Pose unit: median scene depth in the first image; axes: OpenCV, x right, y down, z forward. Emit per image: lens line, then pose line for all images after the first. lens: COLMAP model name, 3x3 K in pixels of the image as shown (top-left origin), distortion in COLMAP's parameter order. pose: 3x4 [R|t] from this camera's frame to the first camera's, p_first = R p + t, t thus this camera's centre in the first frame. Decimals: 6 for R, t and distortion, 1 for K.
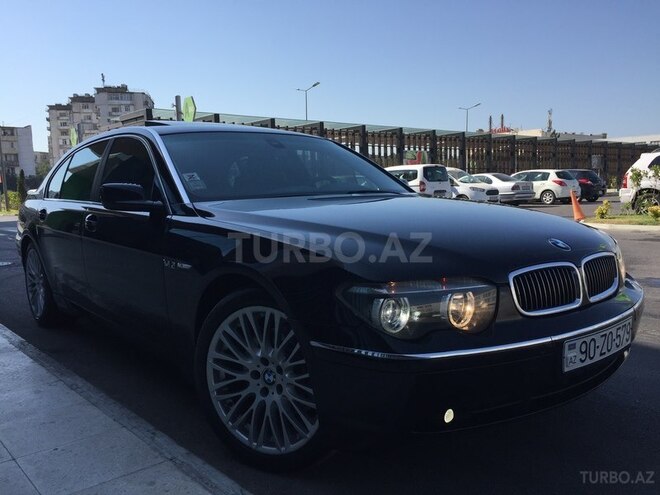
lens RADIAL K [[559.9, 0, 332.9], [0, 559.9, 249.0], [0, 0, 1]] dist [0.076123, -0.100745]
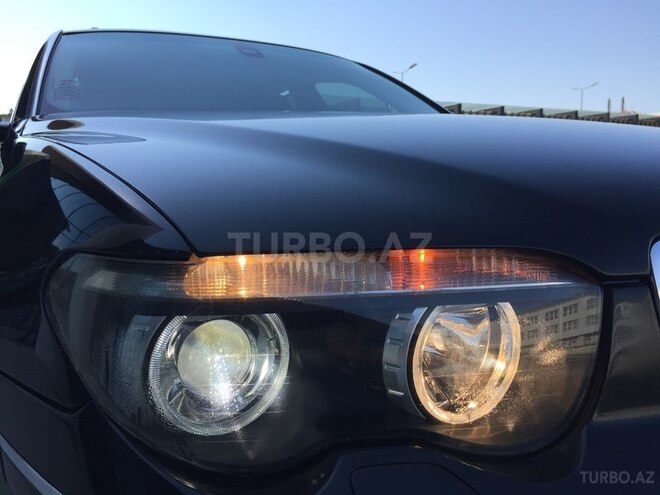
lens RADIAL K [[560.5, 0, 330.0], [0, 560.5, 247.5], [0, 0, 1]] dist [0.088073, -0.135476]
pose [[0.983867, 0.027375, -0.176795, 0.170529], [-0.024812, 0.999553, 0.016691, 0.037893], [0.177173, -0.012036, 0.984106, 0.576473]]
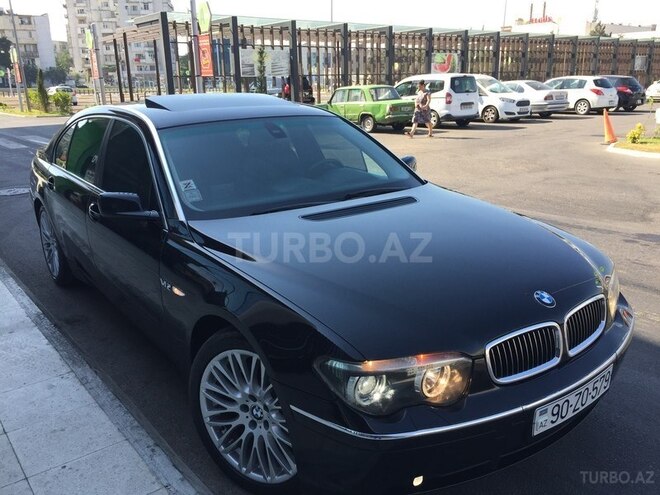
lens RADIAL K [[559.9, 0, 332.9], [0, 559.9, 249.0], [0, 0, 1]] dist [0.076123, -0.100745]
pose [[0.998926, 0.025635, -0.038597, 0.060216], [-0.018462, 0.984236, 0.175896, -0.253984], [0.042498, -0.174994, 0.983652, 0.014982]]
